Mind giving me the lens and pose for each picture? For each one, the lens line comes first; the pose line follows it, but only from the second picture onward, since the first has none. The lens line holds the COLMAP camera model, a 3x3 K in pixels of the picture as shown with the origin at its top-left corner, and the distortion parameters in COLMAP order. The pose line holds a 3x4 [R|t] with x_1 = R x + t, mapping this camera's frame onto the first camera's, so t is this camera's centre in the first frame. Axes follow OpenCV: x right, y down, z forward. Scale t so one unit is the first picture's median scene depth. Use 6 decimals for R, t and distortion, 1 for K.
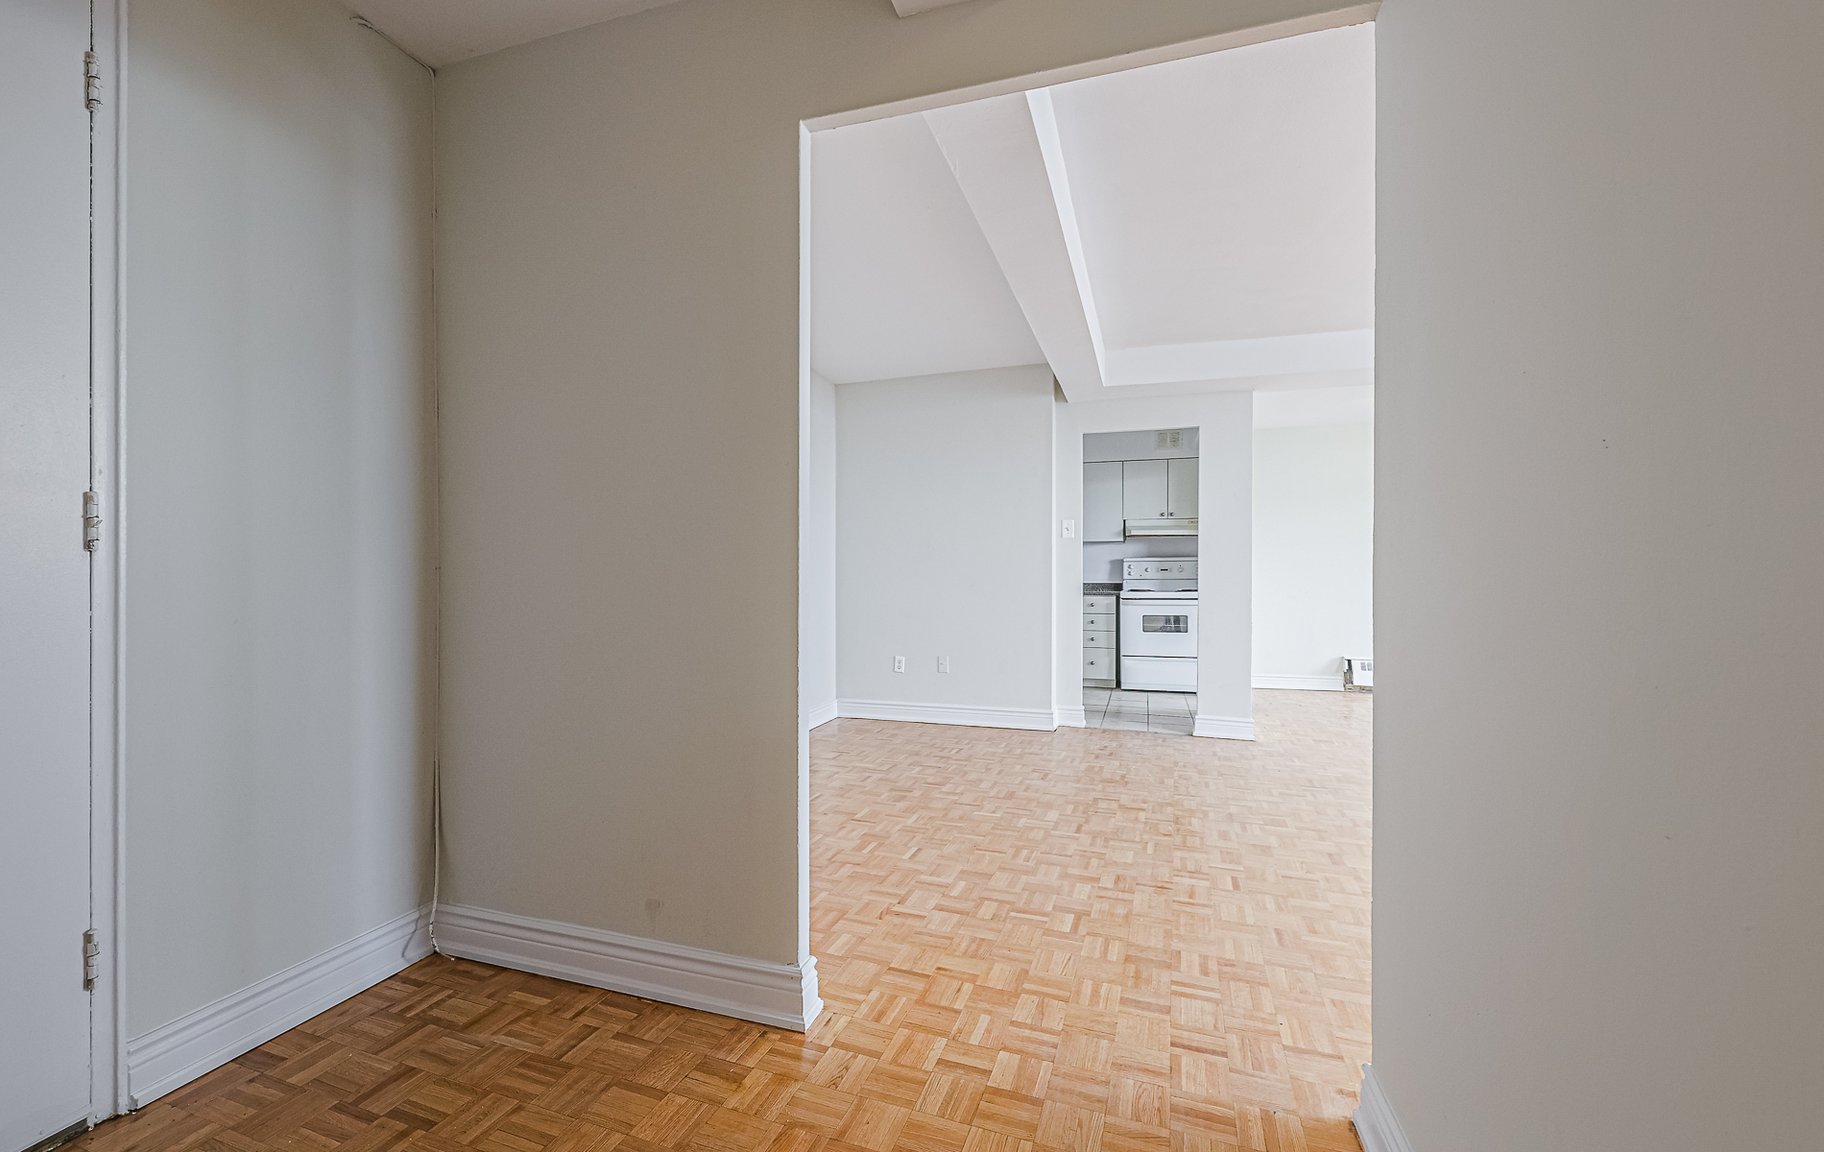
lens RADIAL K [[722.9, 0, 917.1], [0, 722.9, 575.2], [0, 0, 1]] dist [0.002114, 0.000036]
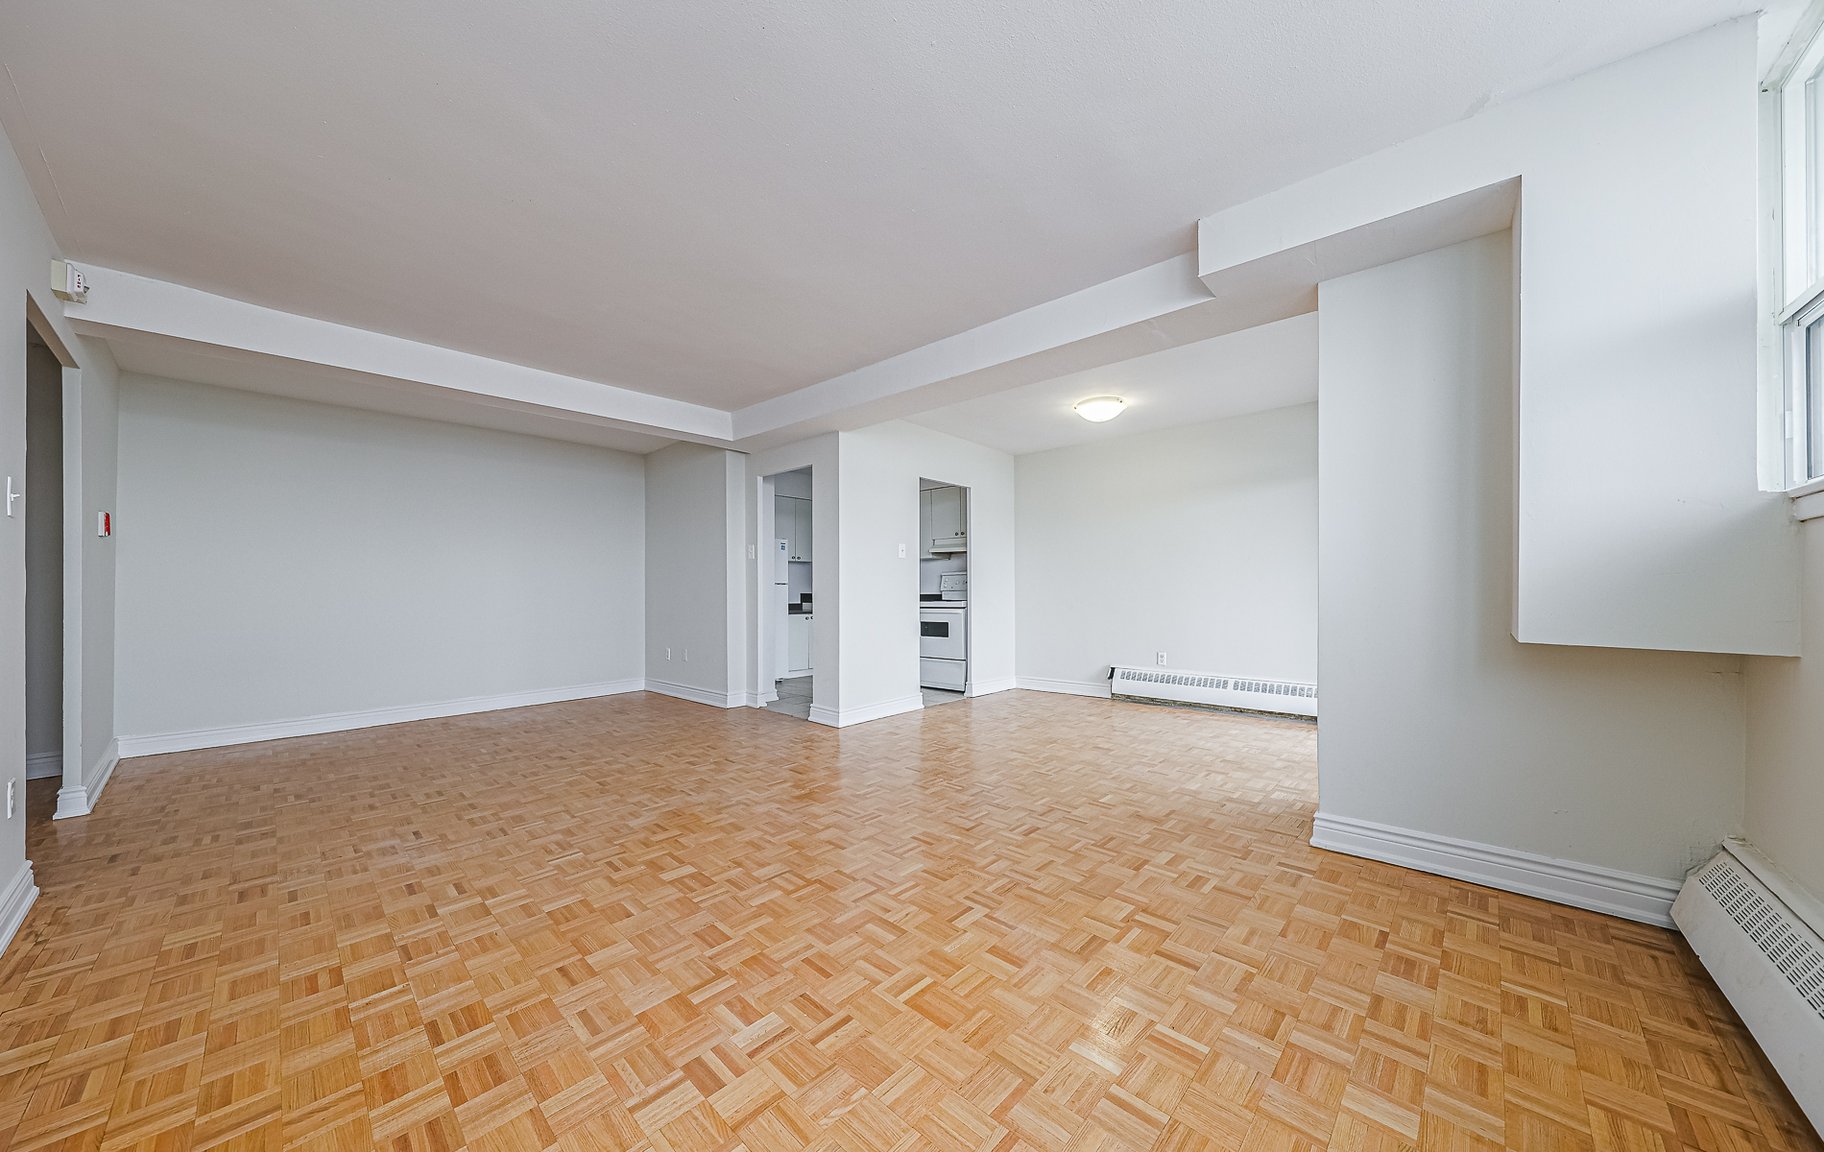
lens RADIAL K [[607.4, 0, 920.8], [0, 607.4, 582.6], [0, 0, 1]] dist [0.002468, 0.000172]
pose [[0.919859, -0.007795, -0.392173, 0.683370], [0.005370, 0.999959, -0.007279, -0.000411], [0.392213, 0.004590, 0.919863, 0.095573]]
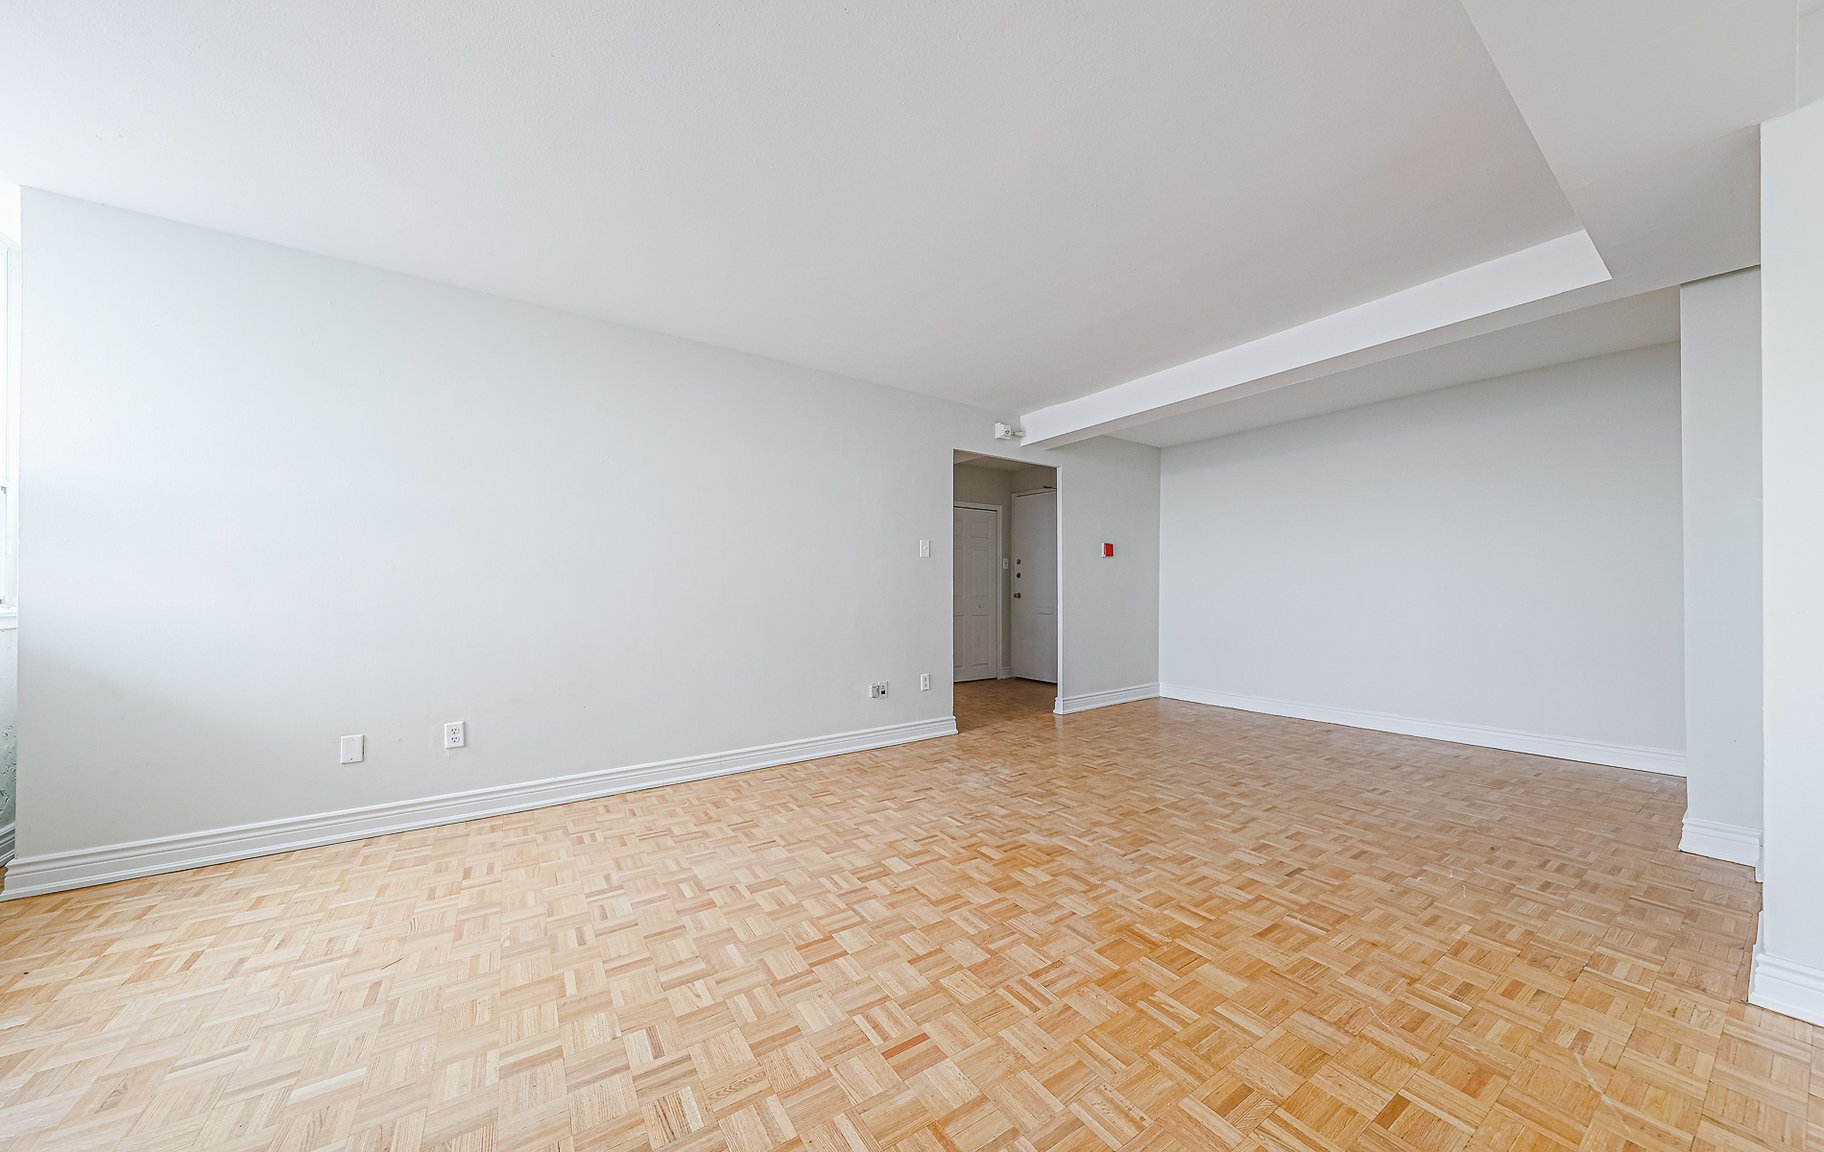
lens RADIAL K [[607.4, 0, 916.9], [0, 607.4, 591.5], [0, 0, 1]] dist [0.002468, 0.000172]
pose [[-0.590135, 0.003347, -0.807298, 0.702489], [0.005269, 0.999986, 0.000294, -0.000606], [0.807288, -0.004081, -0.590144, 0.574503]]
